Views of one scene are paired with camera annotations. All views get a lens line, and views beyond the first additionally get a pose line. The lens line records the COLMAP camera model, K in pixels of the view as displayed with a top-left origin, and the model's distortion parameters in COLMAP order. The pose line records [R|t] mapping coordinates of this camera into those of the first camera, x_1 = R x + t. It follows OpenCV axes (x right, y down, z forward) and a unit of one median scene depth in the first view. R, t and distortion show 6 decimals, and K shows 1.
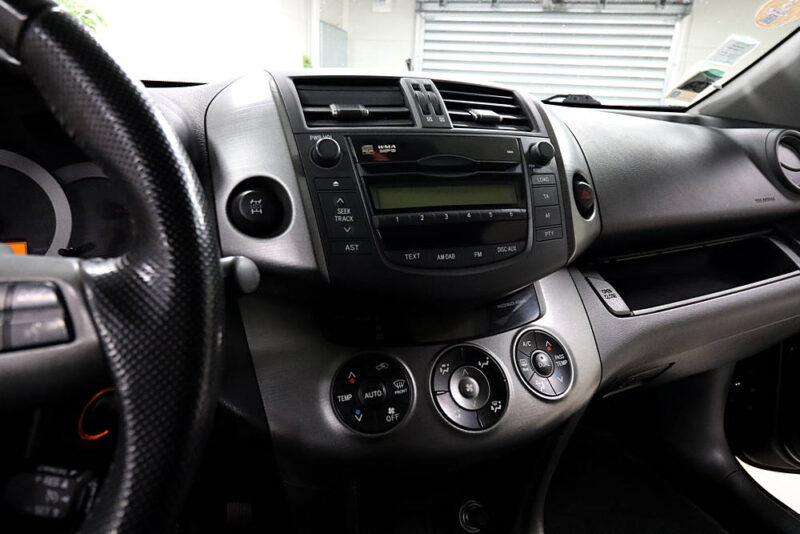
lens RADIAL K [[470.0, 0, 405.9], [0, 470.0, 255.8], [0, 0, 1]] dist [-0.001655, -0.001936]
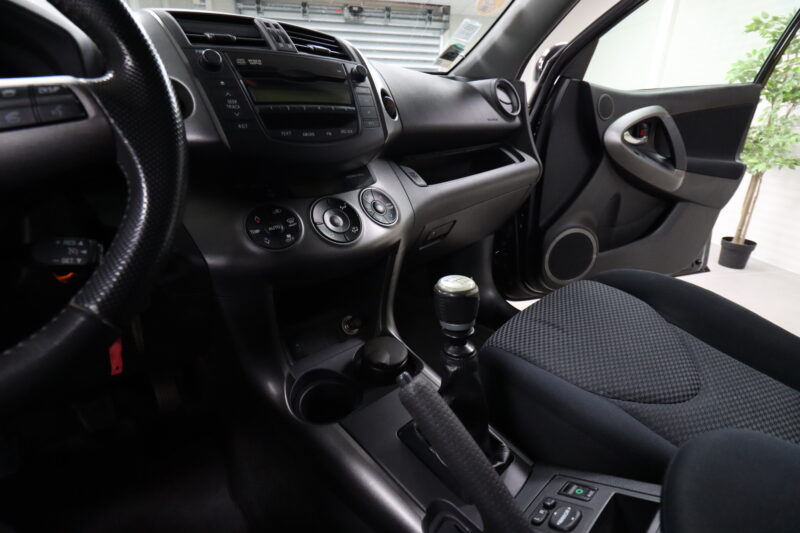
lens RADIAL K [[373.2, 0, 400.4], [0, 373.2, 258.3], [0, 0, 1]] dist [-0.002064, -0.011017]
pose [[0.927999, -0.161684, 0.335674, -0.091832], [0.134673, 0.985584, 0.102411, 0.264187], [-0.347393, -0.049831, 0.936395, -0.215201]]
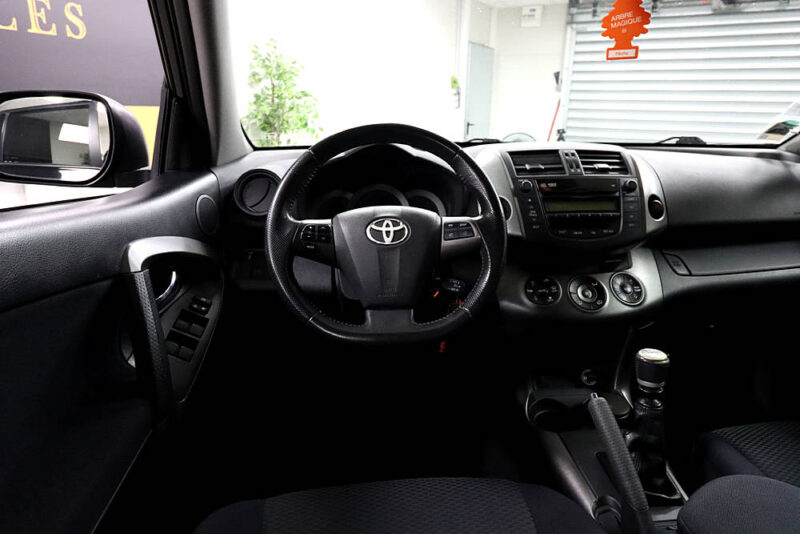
lens RADIAL K [[520.0, 0, 402.8], [0, 520.0, 258.3], [0, 0, 1]] dist [0.009355, -0.016243]
pose [[0.964120, 0.038197, -0.262703, -0.053464], [-0.048601, 0.998266, -0.033221, 0.207034], [0.260978, 0.044797, 0.964305, -1.356403]]
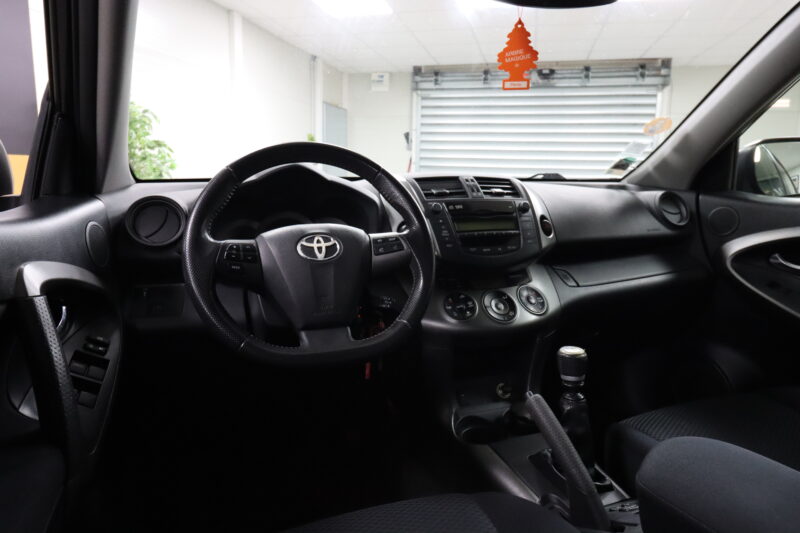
lens RADIAL K [[520.0, 0, 402.8], [0, 520.0, 257.8], [0, 0, 1]] dist [0.009355, -0.016243]
pose [[0.999389, -0.033735, 0.009144, -0.308302], [0.034718, 0.988350, -0.148185, 0.352544], [-0.004038, 0.148412, 0.988917, -1.354259]]
